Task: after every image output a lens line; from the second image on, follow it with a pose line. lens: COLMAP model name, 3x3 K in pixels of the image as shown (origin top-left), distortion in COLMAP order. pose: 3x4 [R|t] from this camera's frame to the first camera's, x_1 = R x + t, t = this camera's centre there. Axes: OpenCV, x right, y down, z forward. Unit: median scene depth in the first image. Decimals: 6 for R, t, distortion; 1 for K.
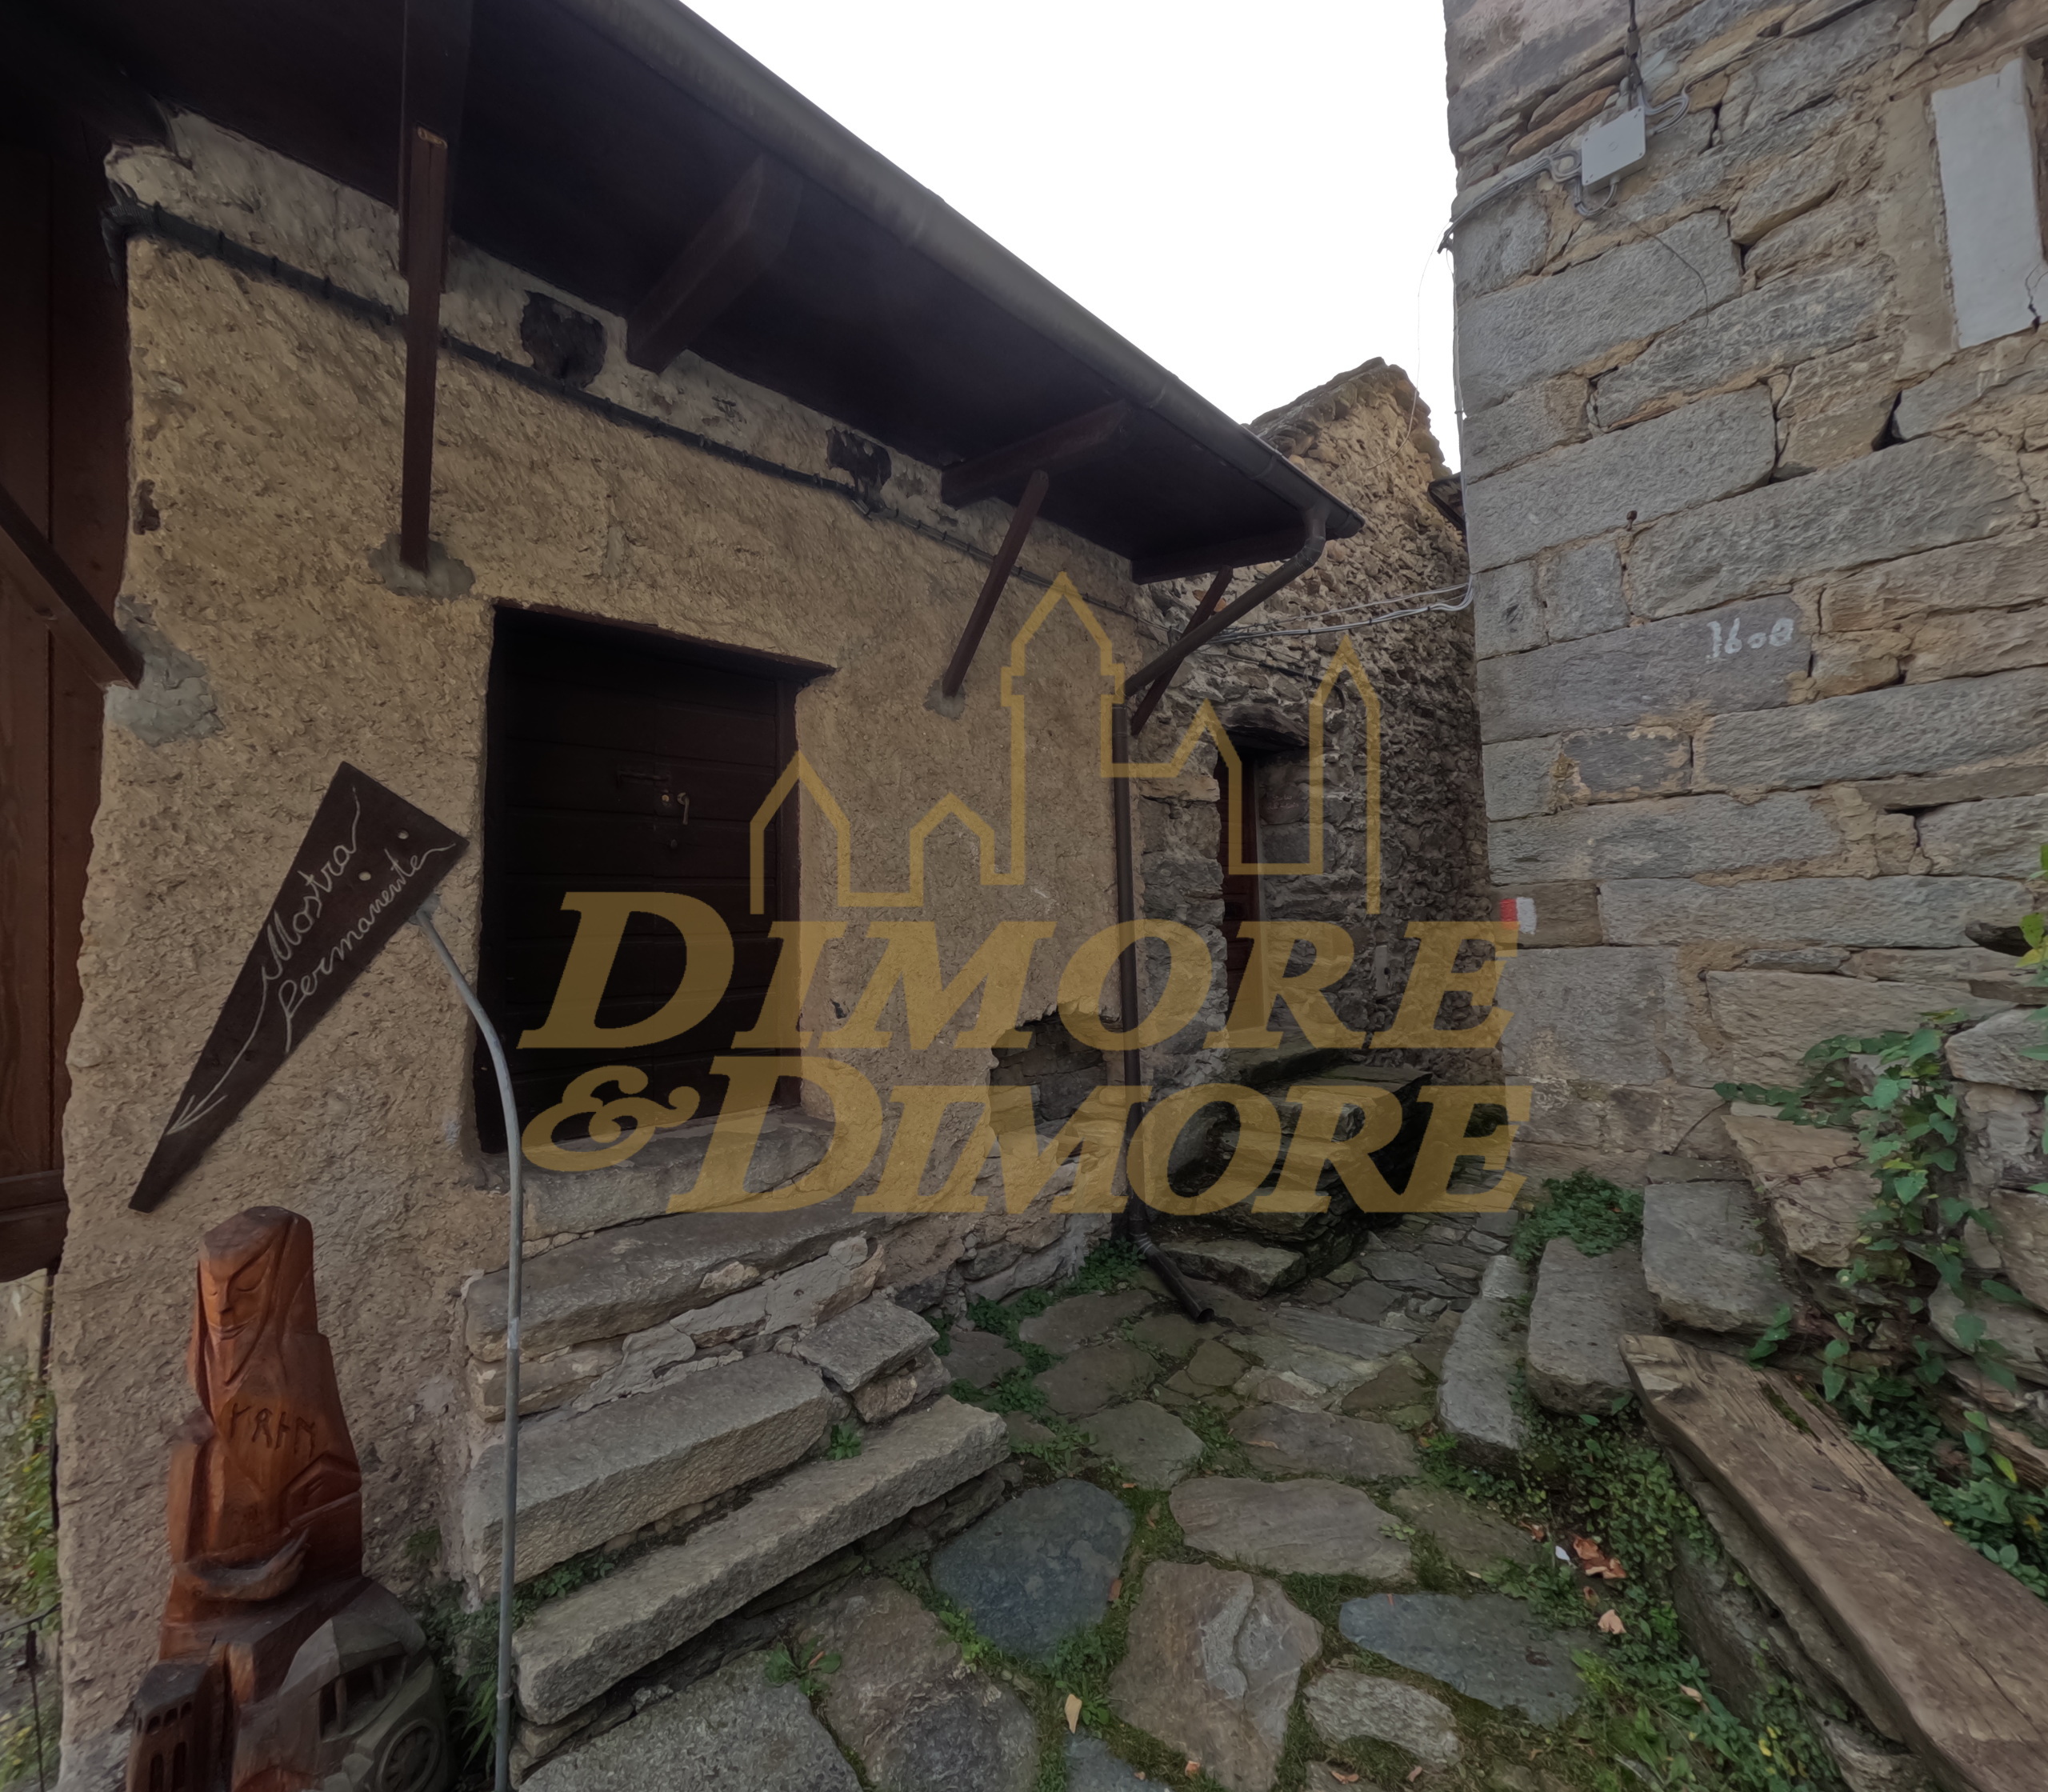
lens RADIAL K [[833.5, 0, 1024.0], [0, 833.5, 896.0], [0, 0, 1]] dist [-0.000170, 0.000663]
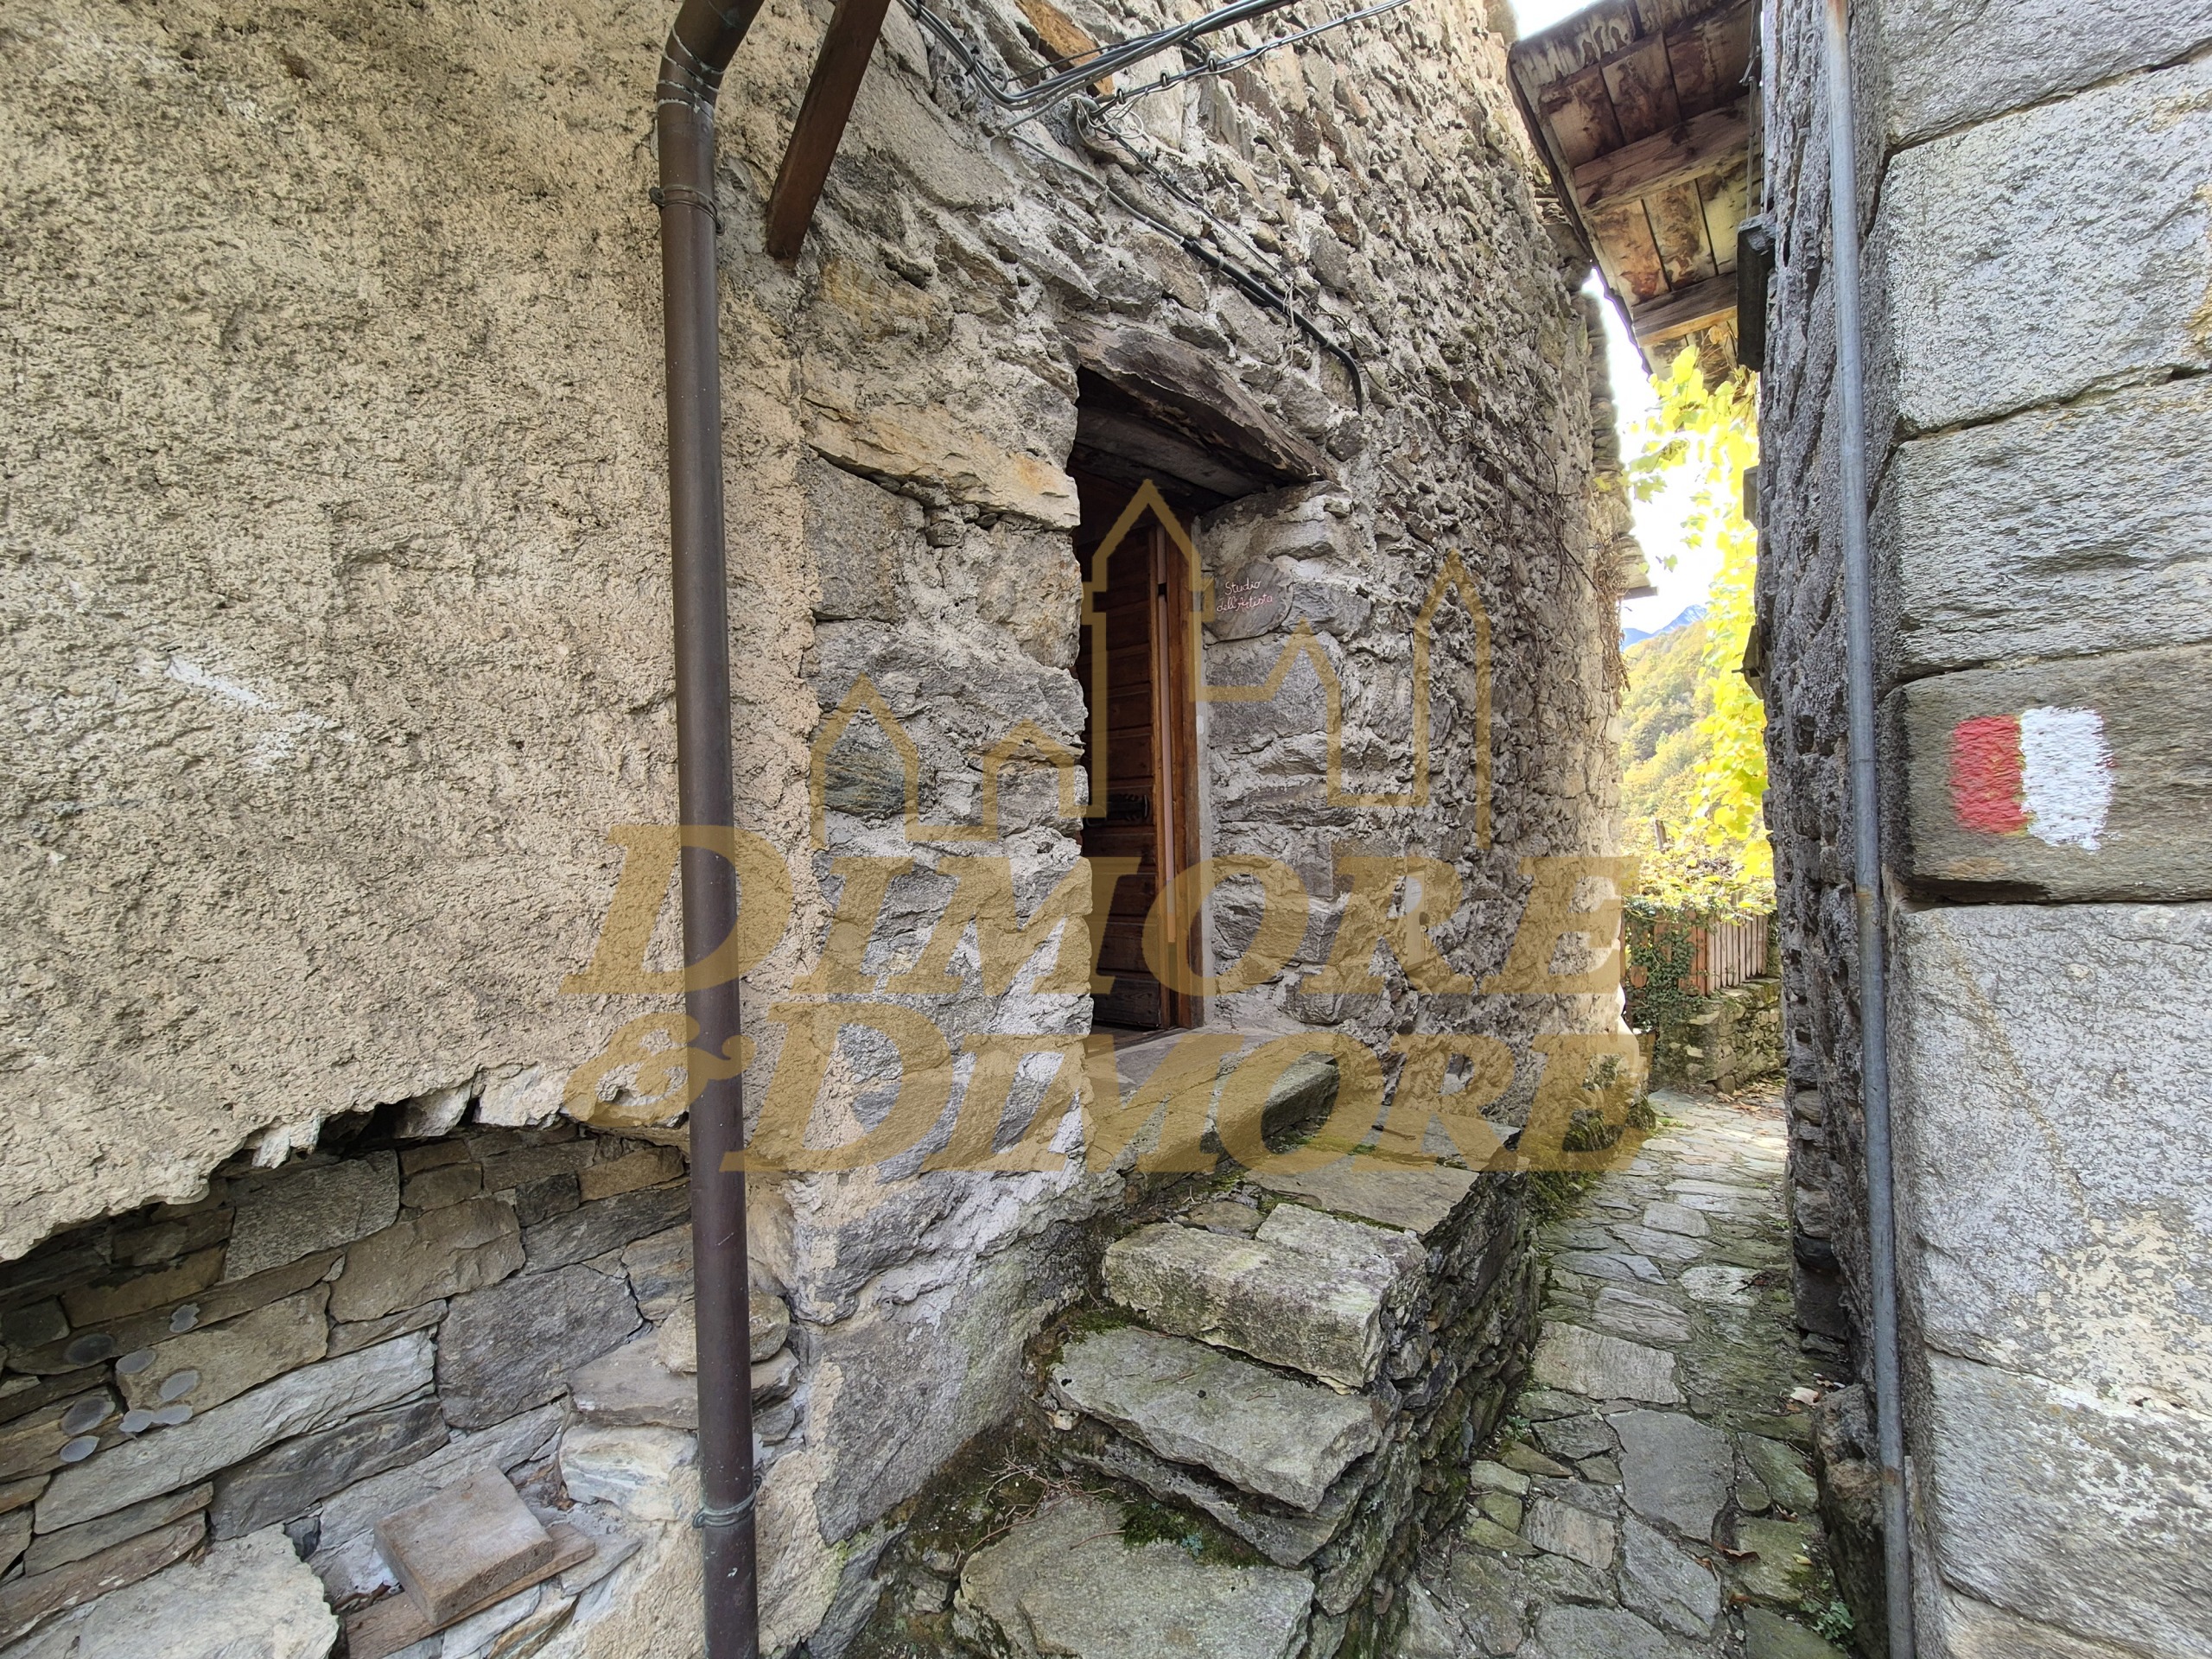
lens RADIAL K [[907.5, 0, 1113.1], [0, 907.5, 849.6], [0, 0, 1]] dist [0.001894, -0.002153]
pose [[0.992353, 0.001389, 0.123426, 0.169283], [-0.006522, 0.999130, 0.041192, 0.022457], [-0.123261, -0.041682, 0.991499, 0.469059]]
